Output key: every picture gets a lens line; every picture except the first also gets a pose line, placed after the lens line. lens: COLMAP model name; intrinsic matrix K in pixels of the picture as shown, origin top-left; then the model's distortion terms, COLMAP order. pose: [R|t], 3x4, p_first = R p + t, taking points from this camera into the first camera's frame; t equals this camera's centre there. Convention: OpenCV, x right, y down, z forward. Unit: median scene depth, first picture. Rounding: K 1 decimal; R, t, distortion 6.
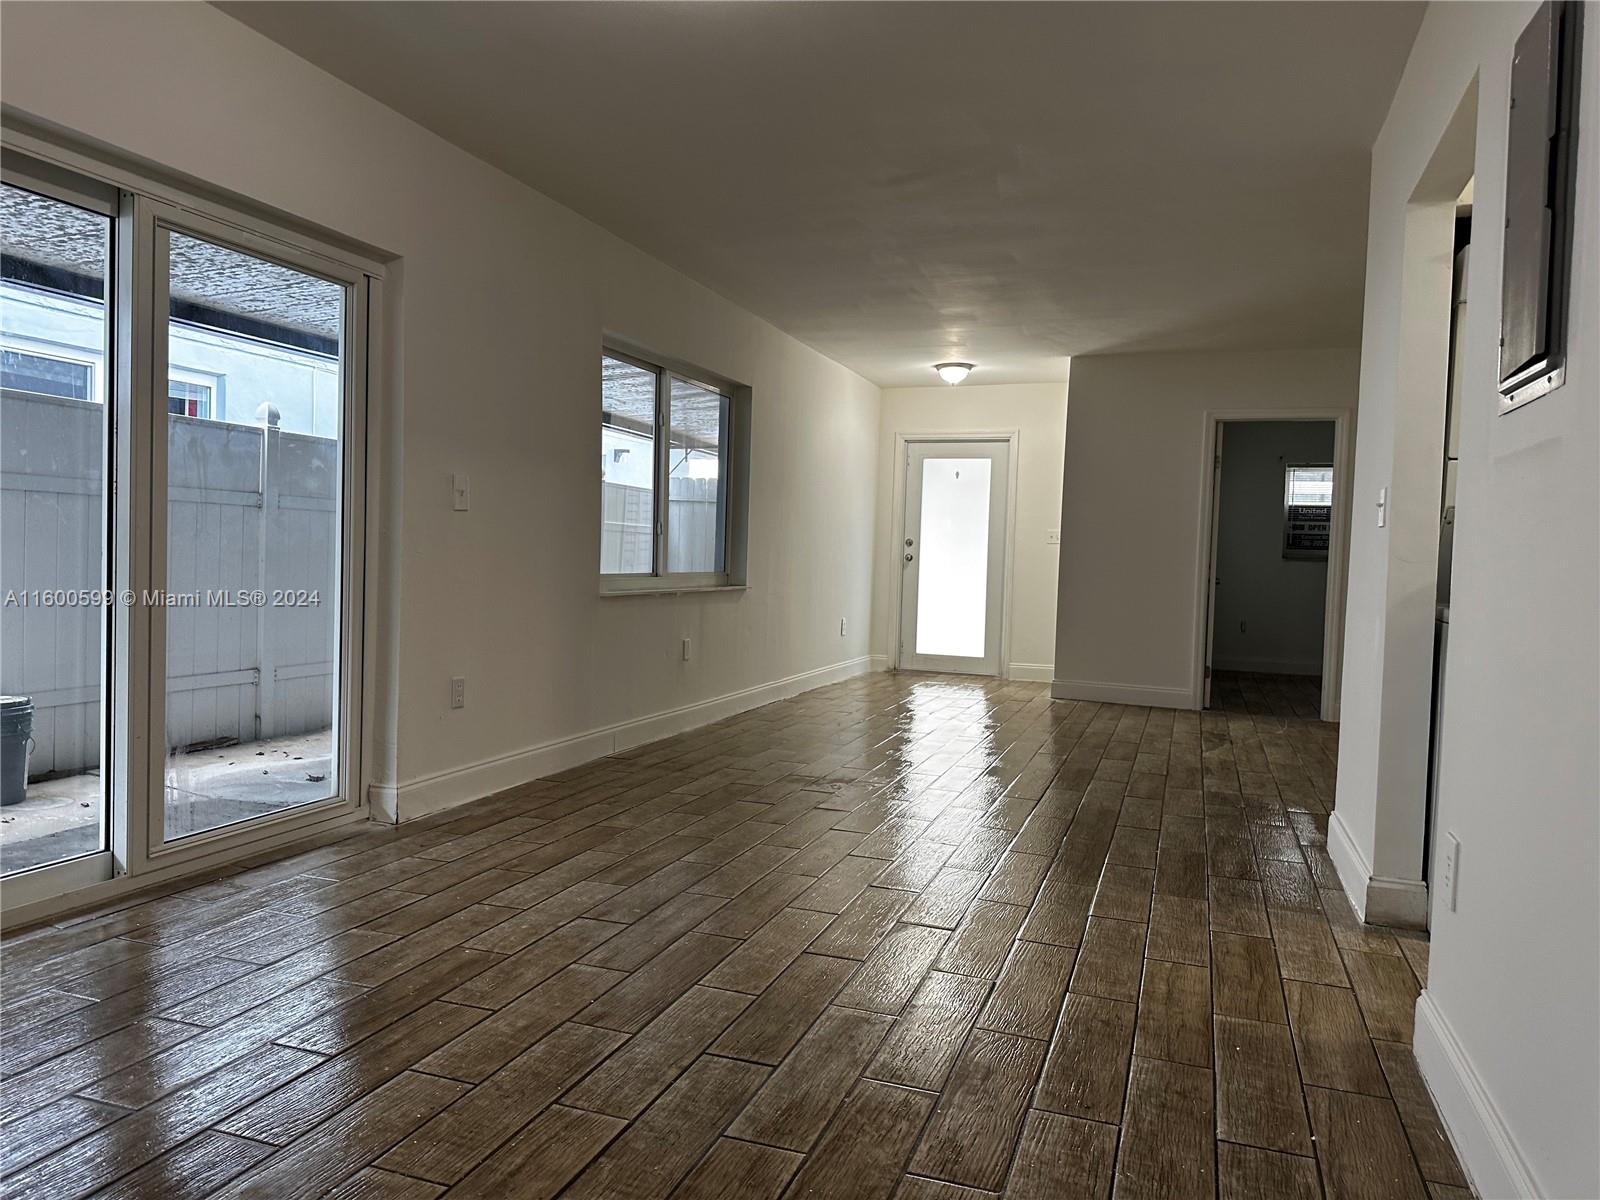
lens RADIAL K [[1118.7, 0, 795.1], [0, 1118.7, 628.4], [0, 0, 1]] dist [0.173525, -0.352473]
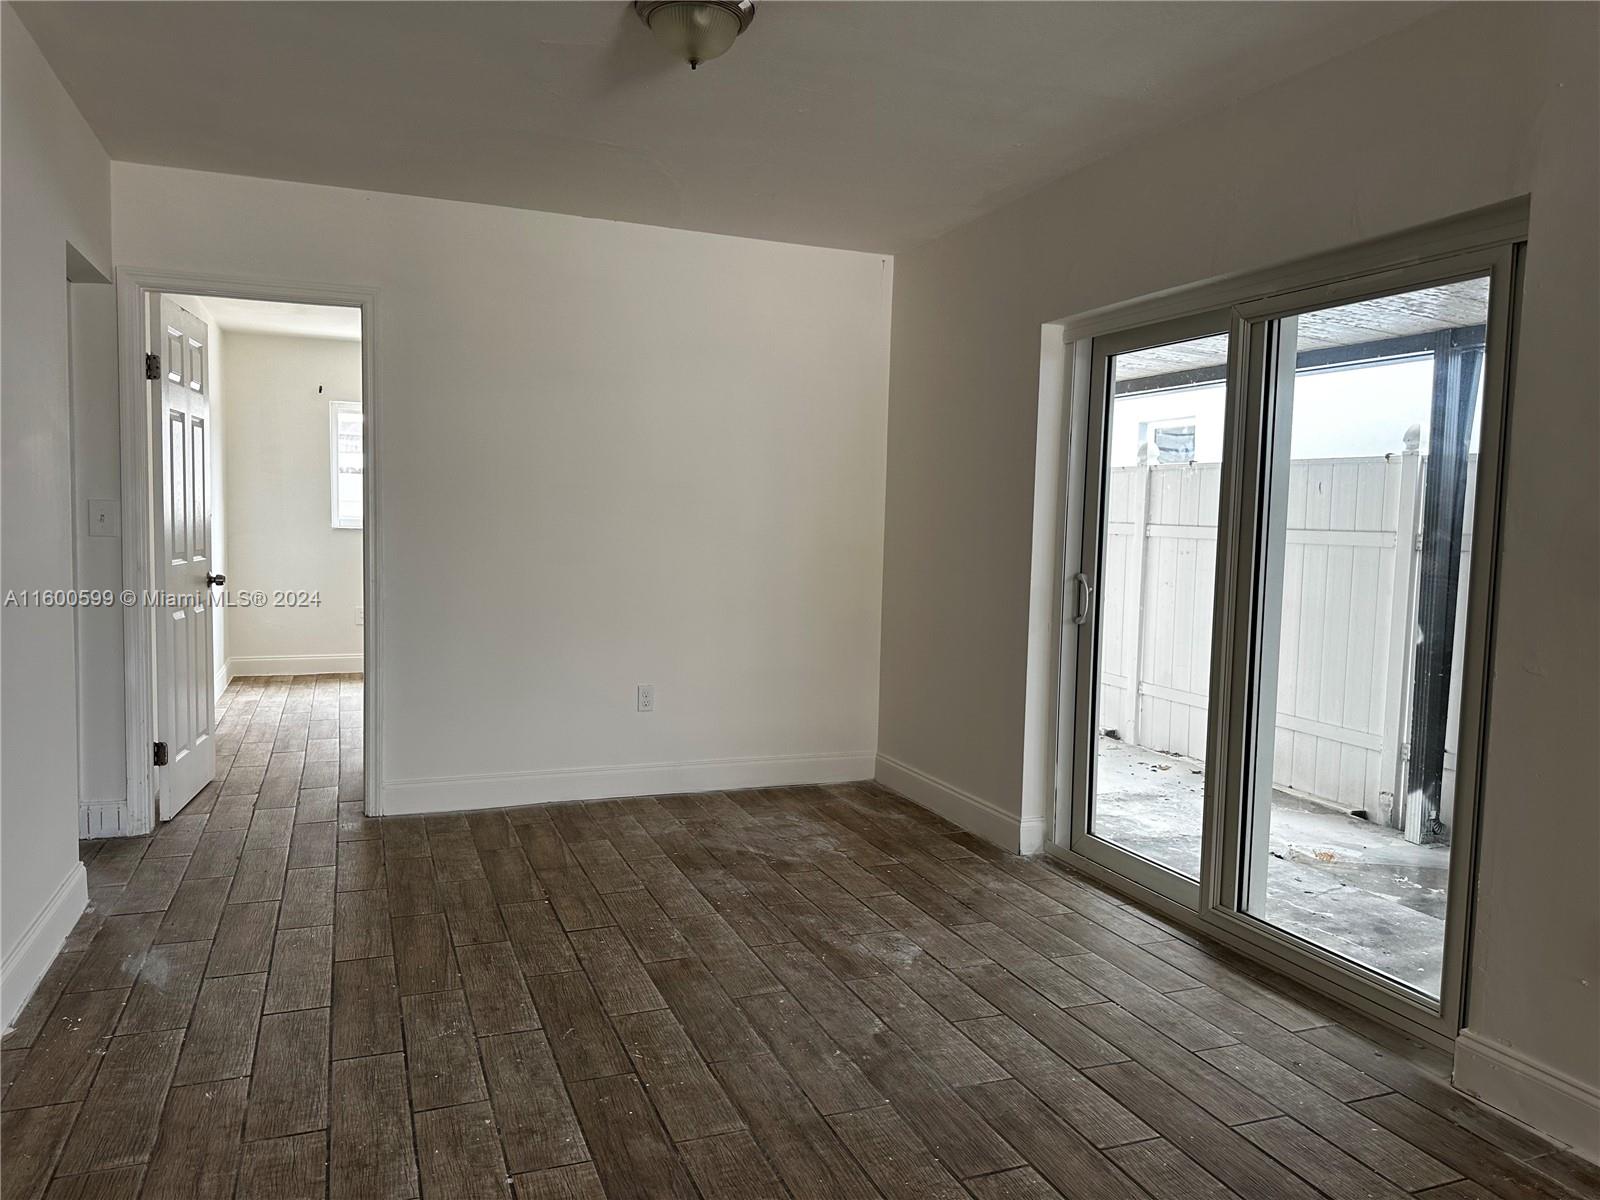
lens RADIAL K [[1142.4, 0, 795.4], [0, 1142.4, 615.3], [0, 0, 1]] dist [0.025381, -0.028937]
pose [[-0.756435, 0.002979, -0.654062, 0.175124], [-0.094943, 0.988898, 0.114307, -0.064232], [0.647141, 0.148565, -0.747755, 0.597289]]
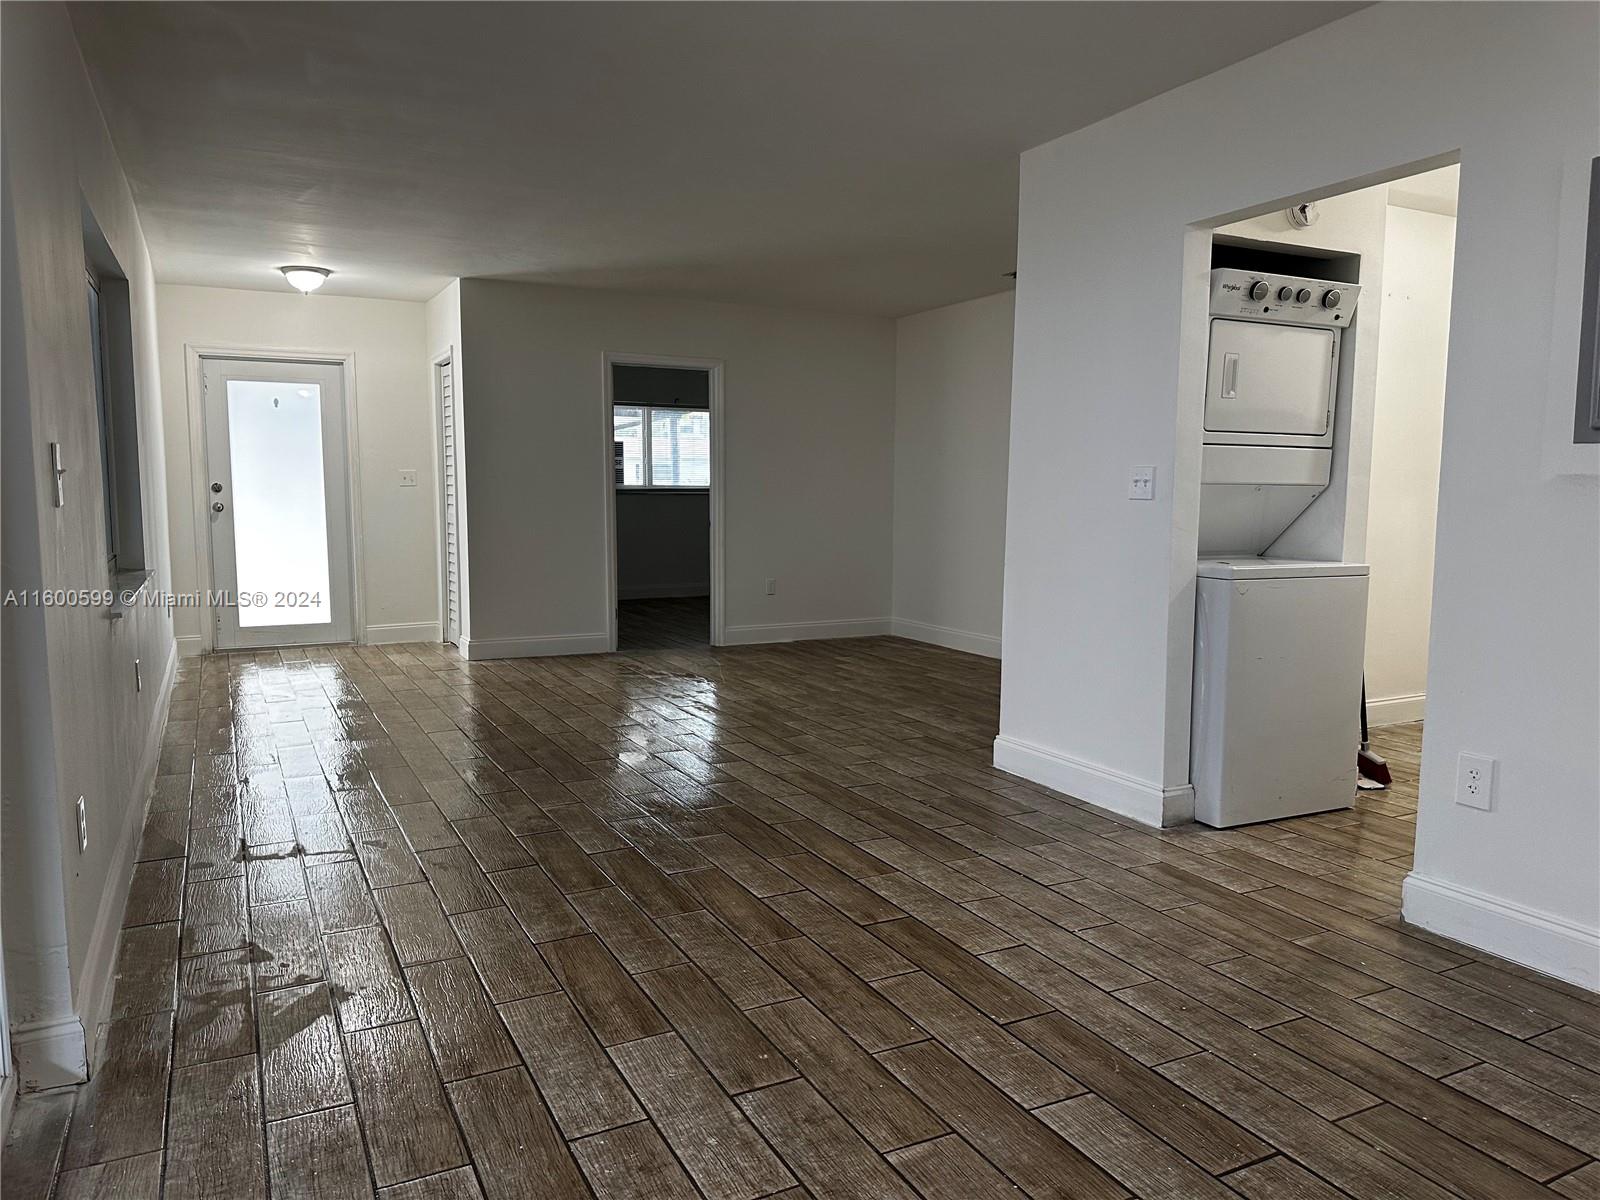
lens RADIAL K [[1129.4, 0, 825.2], [0, 1129.4, 612.0], [0, 0, 1]] dist [0.144201, -0.281453]
pose [[0.679239, -0.110466, 0.725556, -0.241238], [0.066658, 0.993807, 0.088905, -0.040654], [-0.730884, -0.012024, 0.682396, 0.176556]]
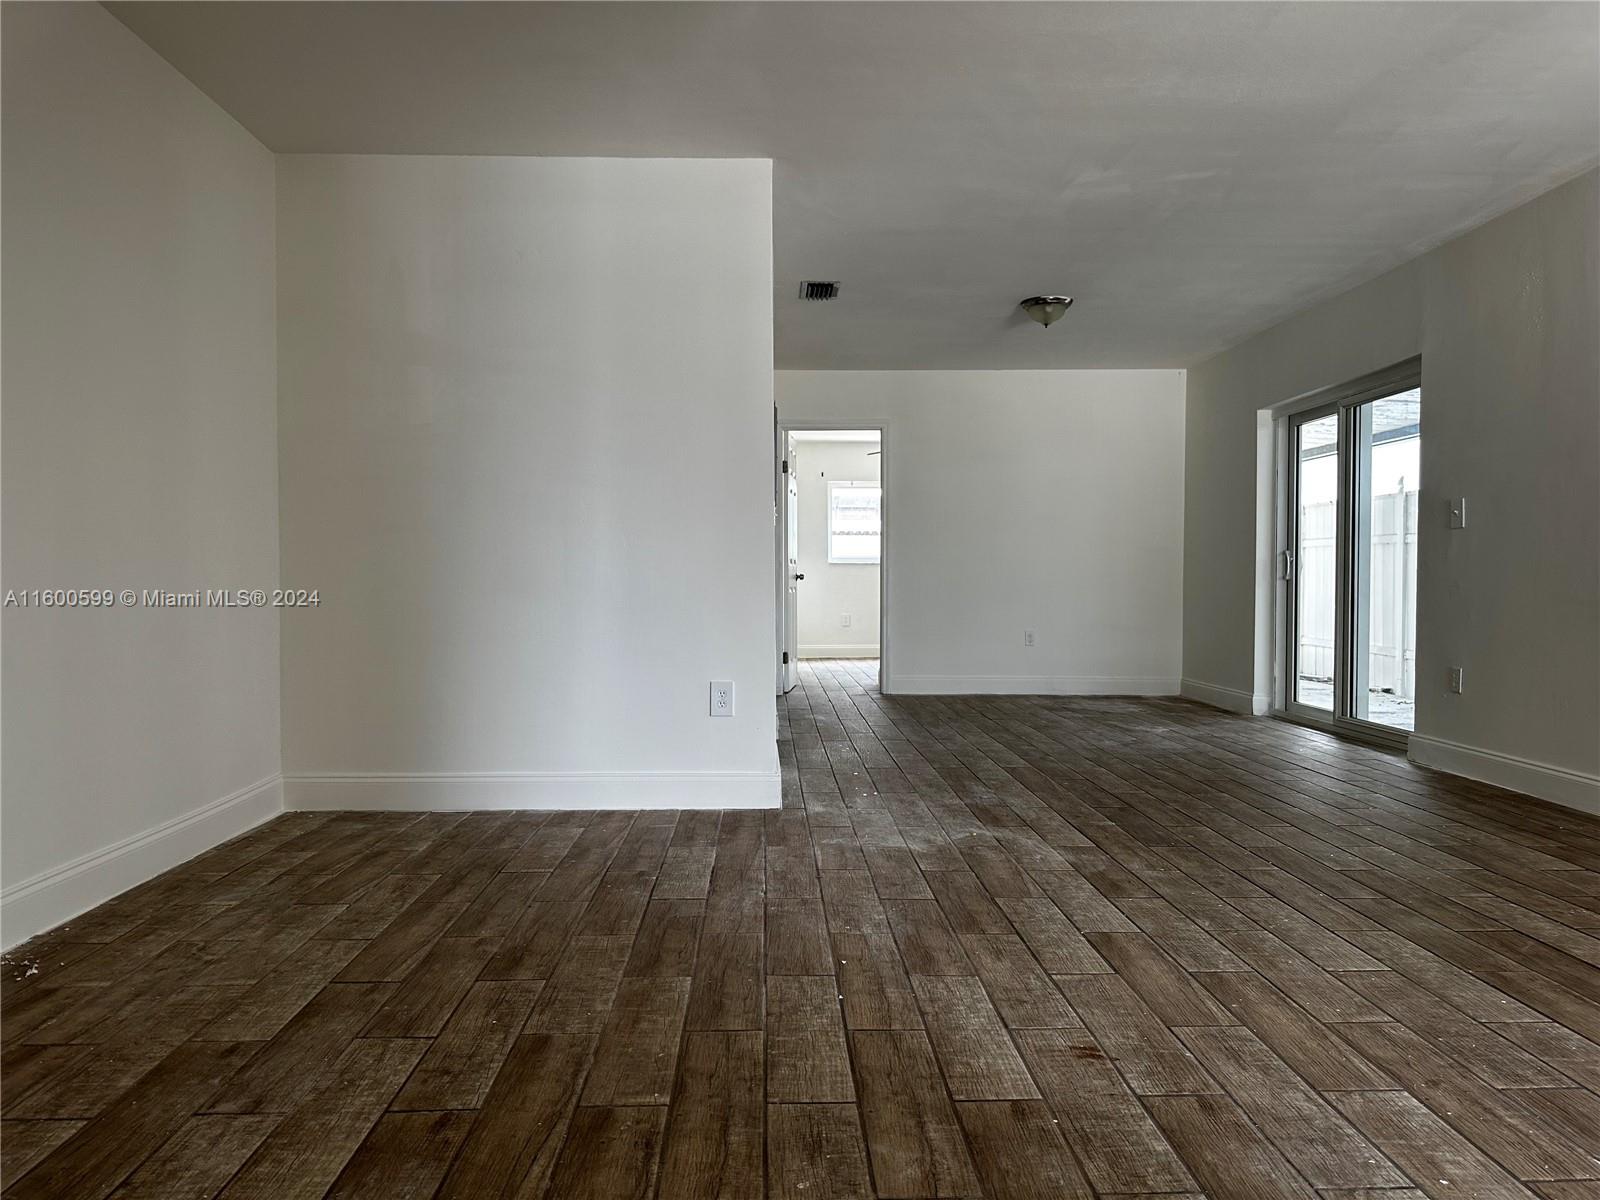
lens RADIAL K [[1143.7, 0, 796.9], [0, 1143.7, 614.4], [0, 0, 1]] dist [0.023521, -0.026430]
pose [[-0.933469, -0.022852, -0.357929, 0.418642], [-0.055408, 0.995175, 0.080967, -0.037752], [0.354351, 0.095413, -0.930232, 0.999767]]
